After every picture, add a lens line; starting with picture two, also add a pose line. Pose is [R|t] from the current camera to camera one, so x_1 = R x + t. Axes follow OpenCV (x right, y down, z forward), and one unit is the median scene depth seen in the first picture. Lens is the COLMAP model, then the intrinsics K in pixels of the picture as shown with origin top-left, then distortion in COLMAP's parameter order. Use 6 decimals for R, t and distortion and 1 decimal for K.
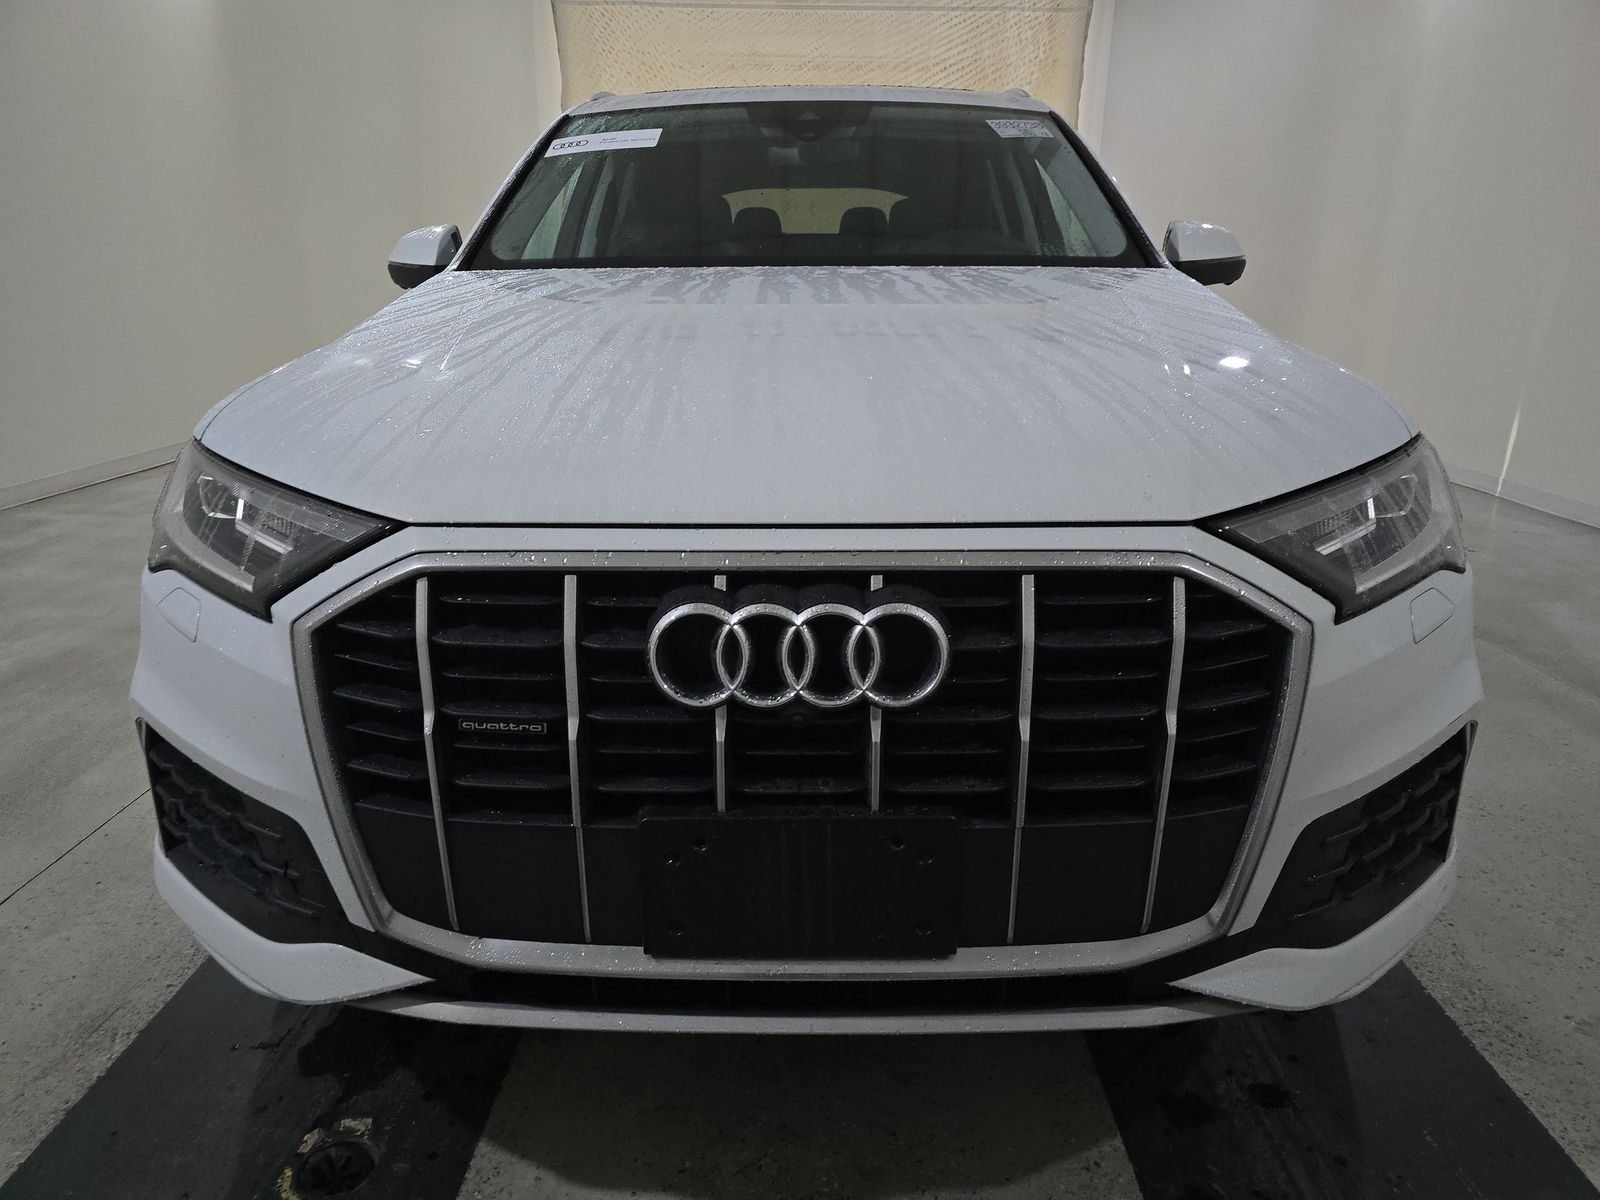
lens RADIAL K [[1058.4, 0, 799.7], [0, 1058.4, 604.9], [0, 0, 1]] dist [0.030298, -0.022837]
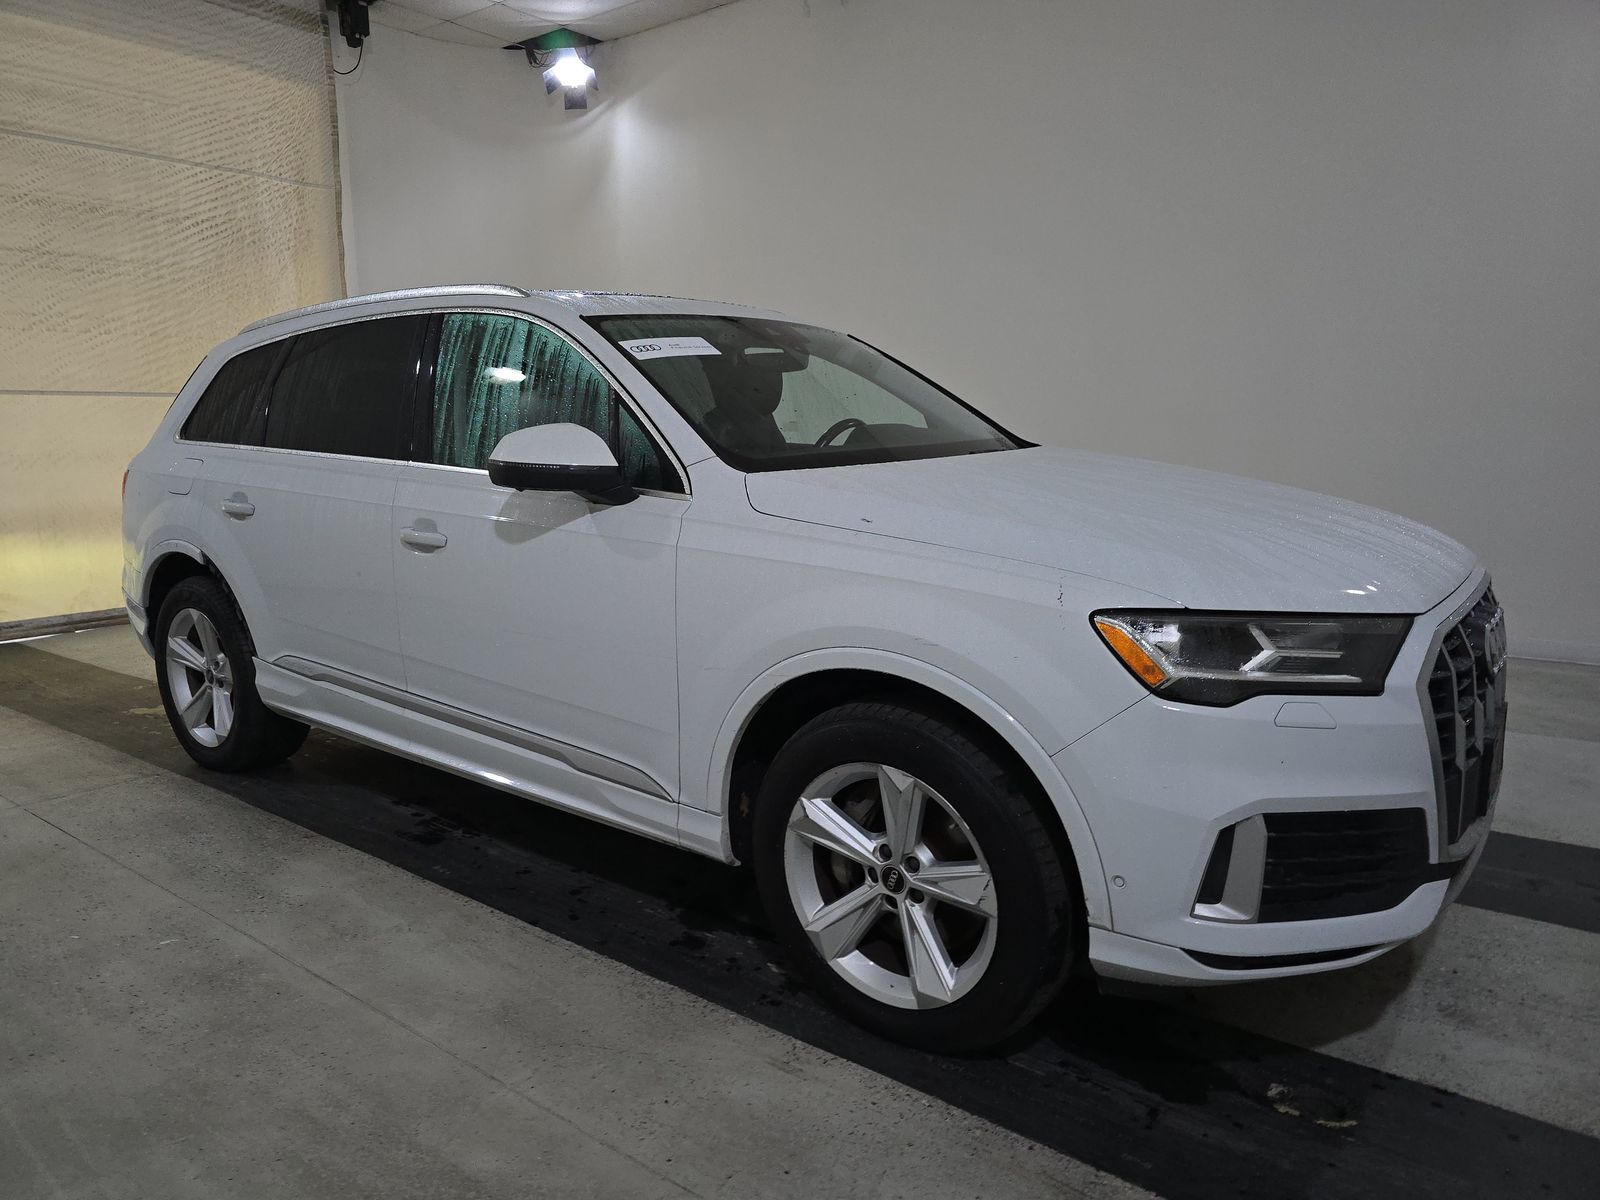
lens RADIAL K [[1058.4, 0, 800.7], [0, 1058.4, 601.5], [0, 0, 1]] dist [0.030298, -0.022837]
pose [[0.604033, -0.148403, 0.783020, -0.325519], [0.249545, 0.968322, -0.008980, -0.046268], [-0.756882, 0.200823, 0.621932, 0.092113]]
